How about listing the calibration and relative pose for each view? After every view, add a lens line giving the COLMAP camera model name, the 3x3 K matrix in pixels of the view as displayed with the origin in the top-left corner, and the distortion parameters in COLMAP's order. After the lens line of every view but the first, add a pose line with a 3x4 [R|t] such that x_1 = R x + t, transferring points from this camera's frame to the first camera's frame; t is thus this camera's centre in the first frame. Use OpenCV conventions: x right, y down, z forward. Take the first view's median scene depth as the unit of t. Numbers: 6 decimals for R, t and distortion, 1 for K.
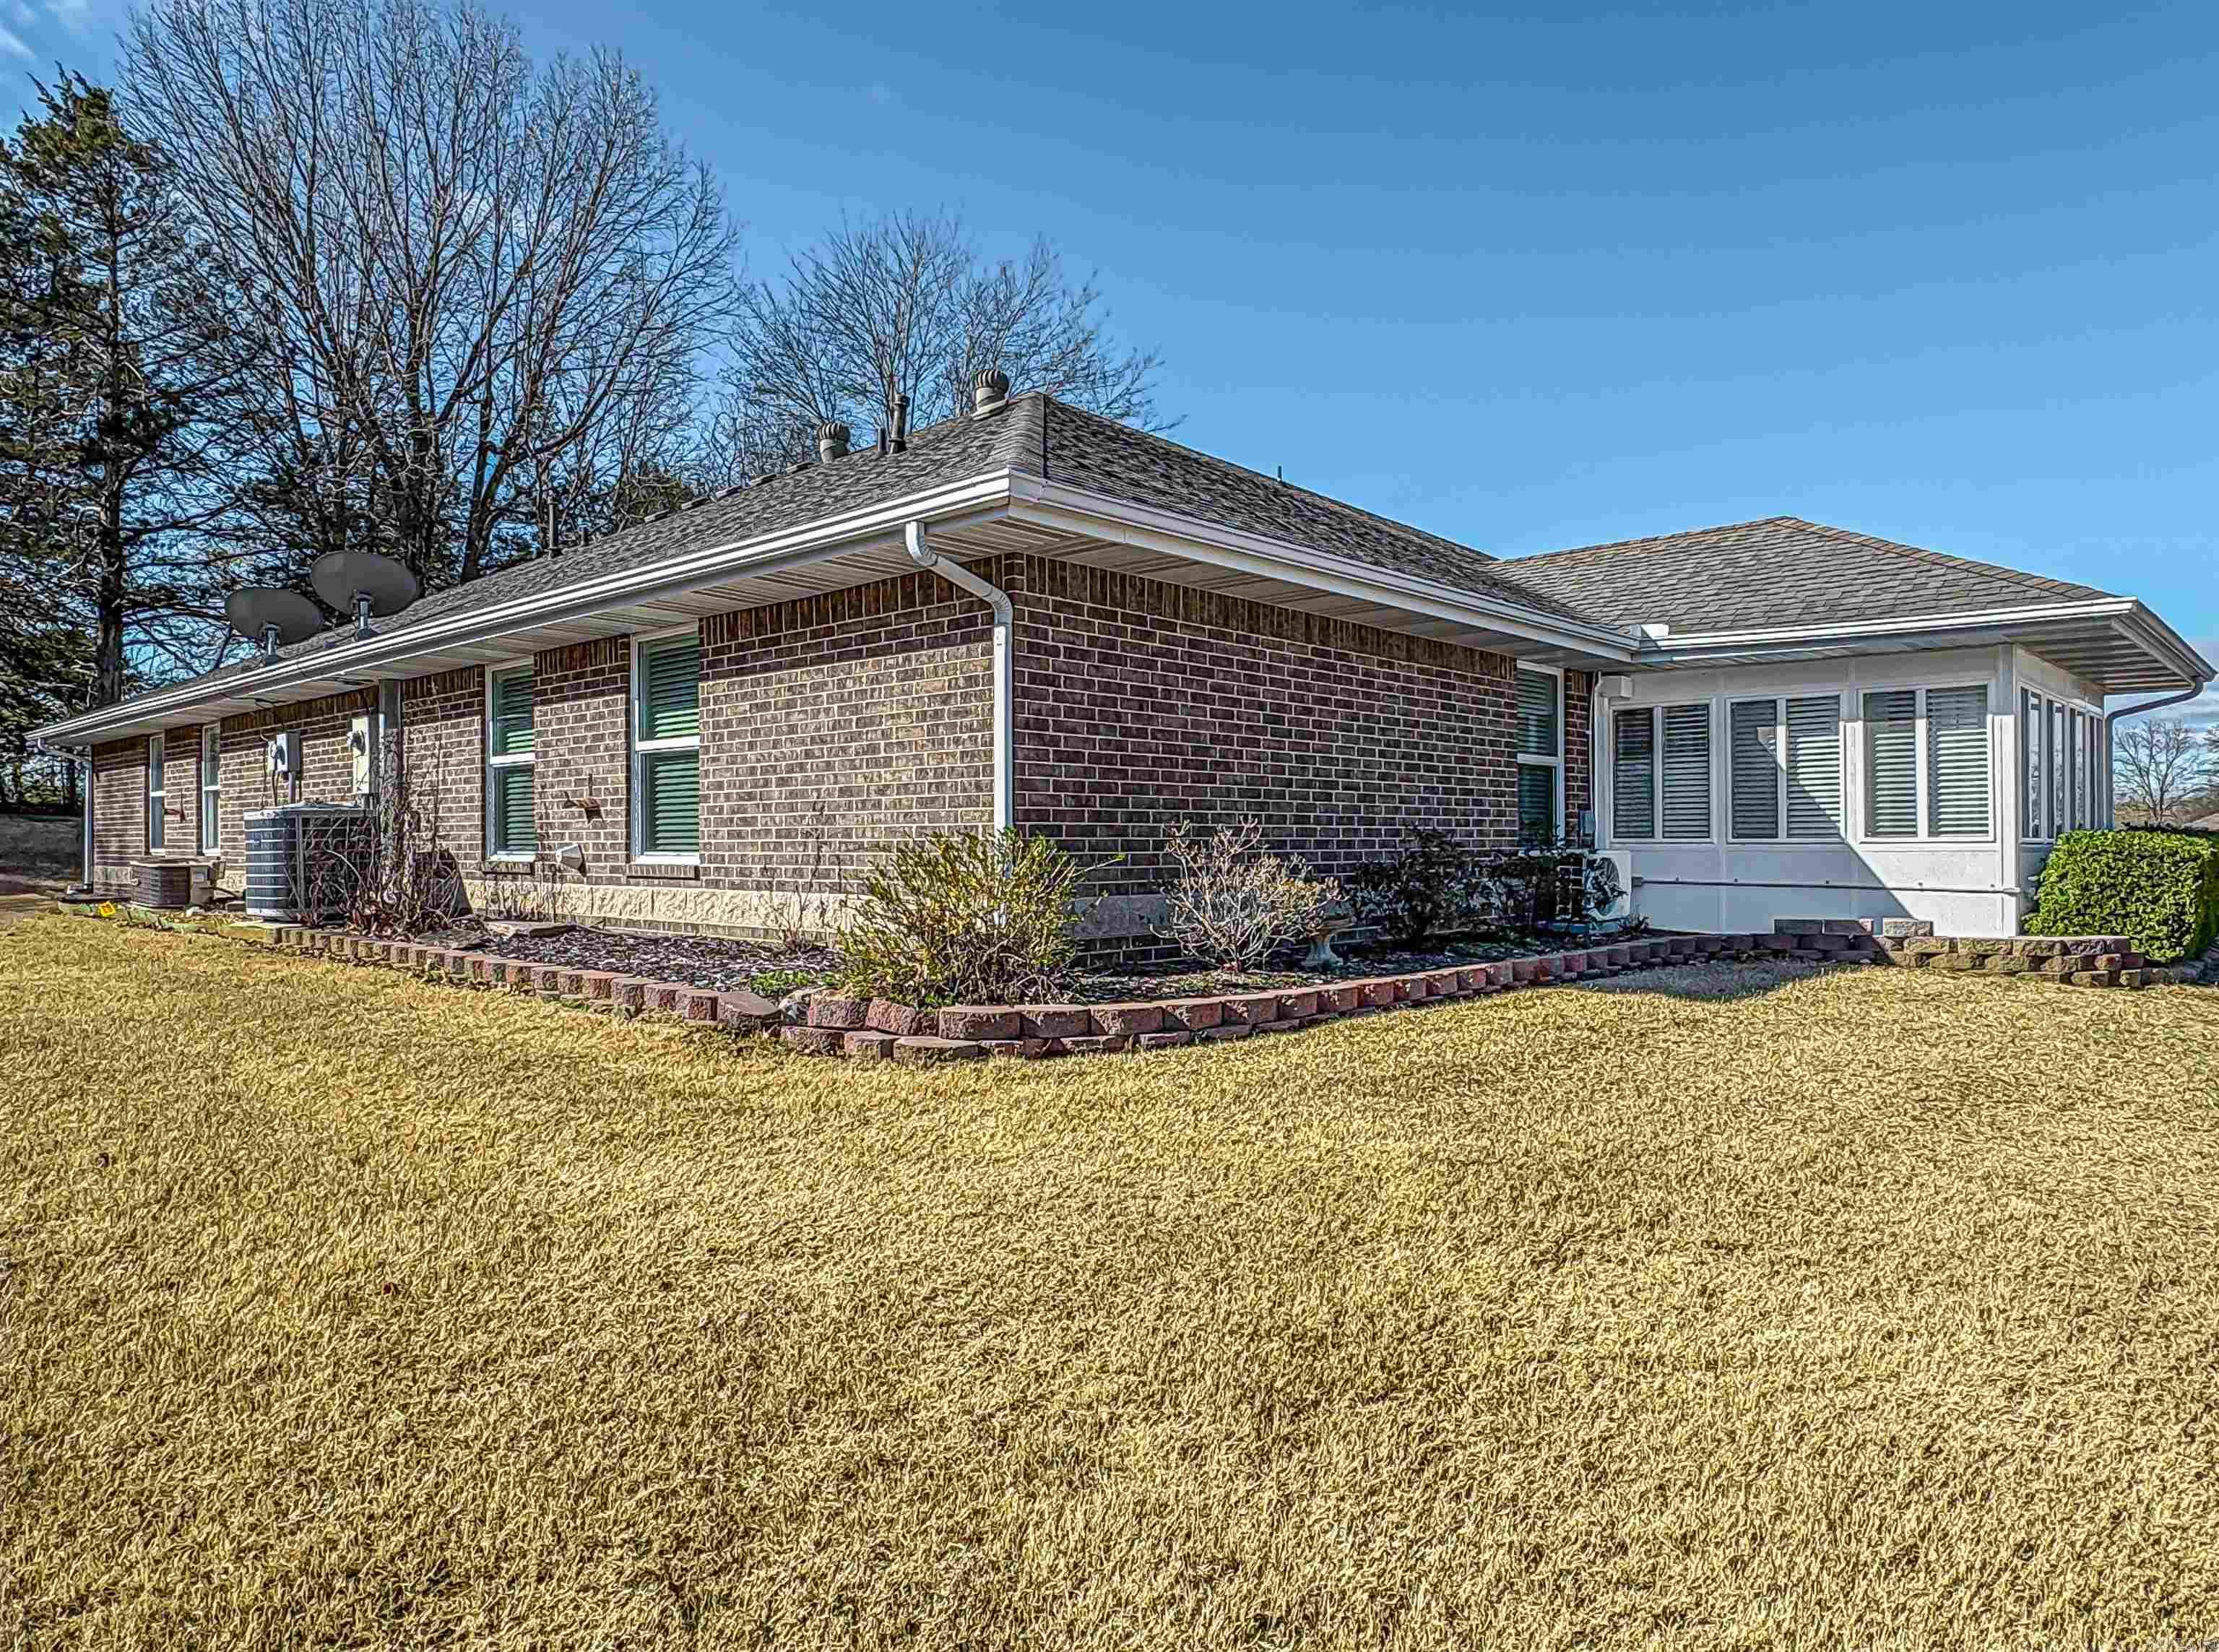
lens RADIAL K [[1354.1, 0, 1109.2], [0, 1354.1, 831.8], [0, 0, 1]] dist [-0.008869, 0.004070]
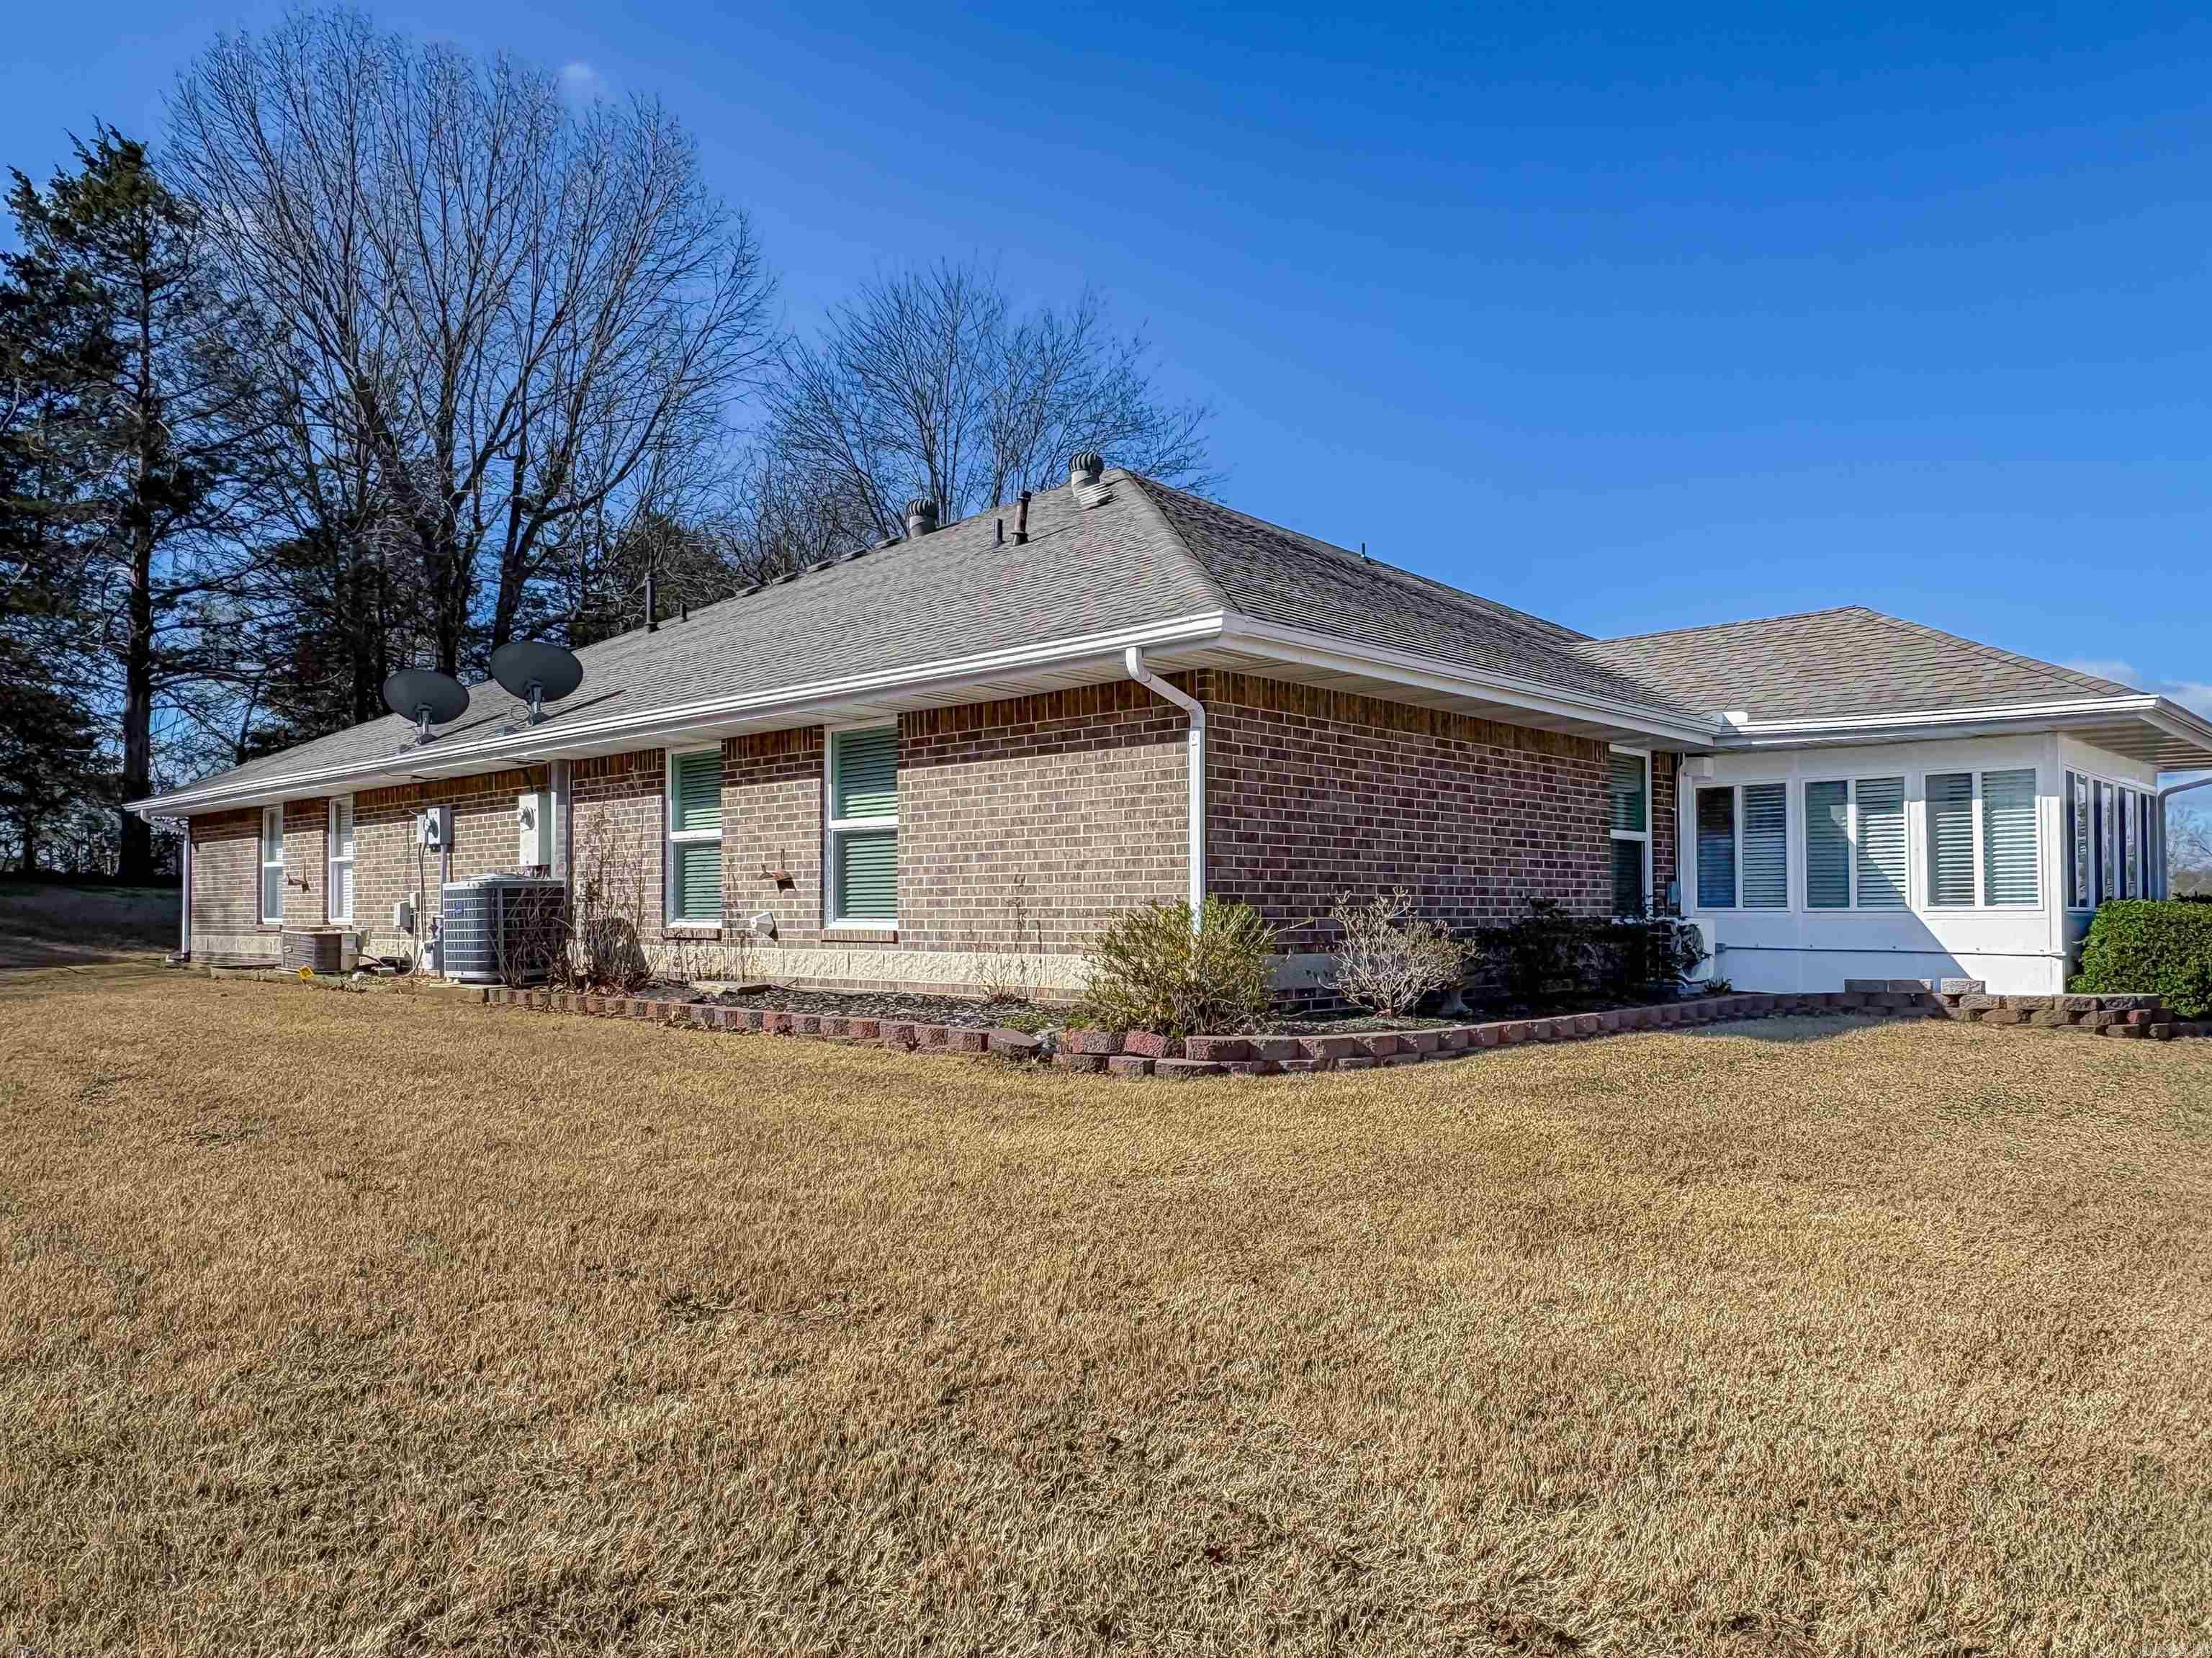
lens RADIAL K [[1498.5, 0, 1124.3], [0, 1498.5, 882.4], [0, 0, 1]] dist [-0.006038, -0.004796]
pose [[1.000000, 0.000198, -0.000675, -0.091398], [-0.000208, 0.999901, -0.014083, 0.001900], [0.000673, 0.014083, 0.999901, -0.212910]]
